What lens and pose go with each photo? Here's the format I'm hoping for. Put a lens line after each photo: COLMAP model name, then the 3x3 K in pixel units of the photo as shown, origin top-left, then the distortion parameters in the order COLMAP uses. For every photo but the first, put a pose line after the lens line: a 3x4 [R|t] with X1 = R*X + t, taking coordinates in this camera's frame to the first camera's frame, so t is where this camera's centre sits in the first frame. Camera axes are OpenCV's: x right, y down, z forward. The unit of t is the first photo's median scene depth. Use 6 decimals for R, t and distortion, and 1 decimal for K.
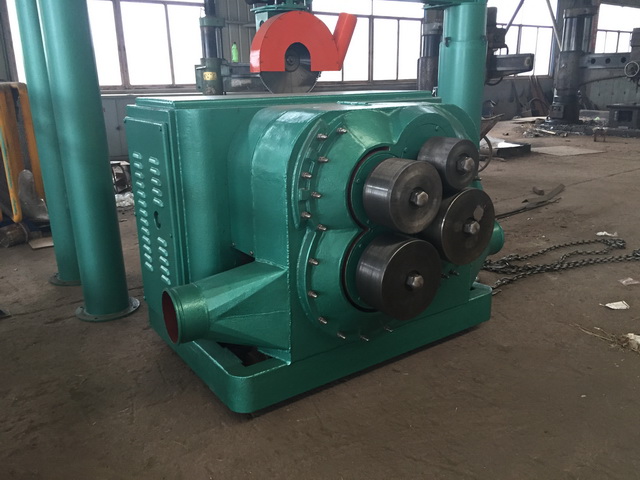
lens RADIAL K [[547.0, 0, 320.0], [0, 547.0, 240.0], [0, 0, 1]] dist [0.102642, -0.133452]
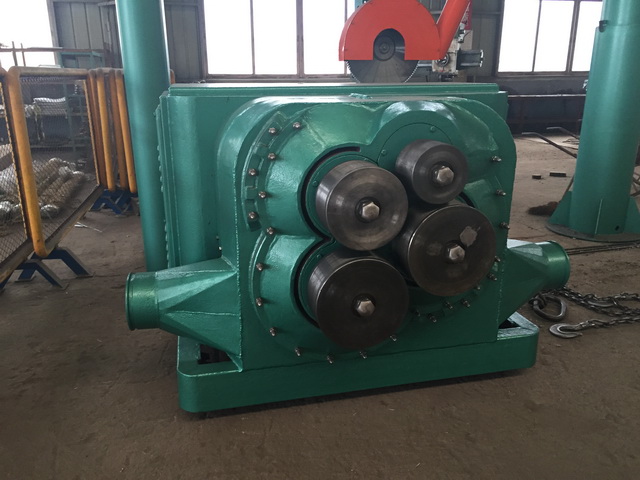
lens RADIAL K [[547.0, 0, 320.0], [0, 547.0, 240.0], [0, 0, 1]] dist [0.102642, -0.133452]
pose [[0.929550, 0.122594, -0.347719, 0.381389], [-0.116903, 0.992439, 0.037386, -0.049476], [0.349673, 0.005897, 0.936853, 0.168384]]
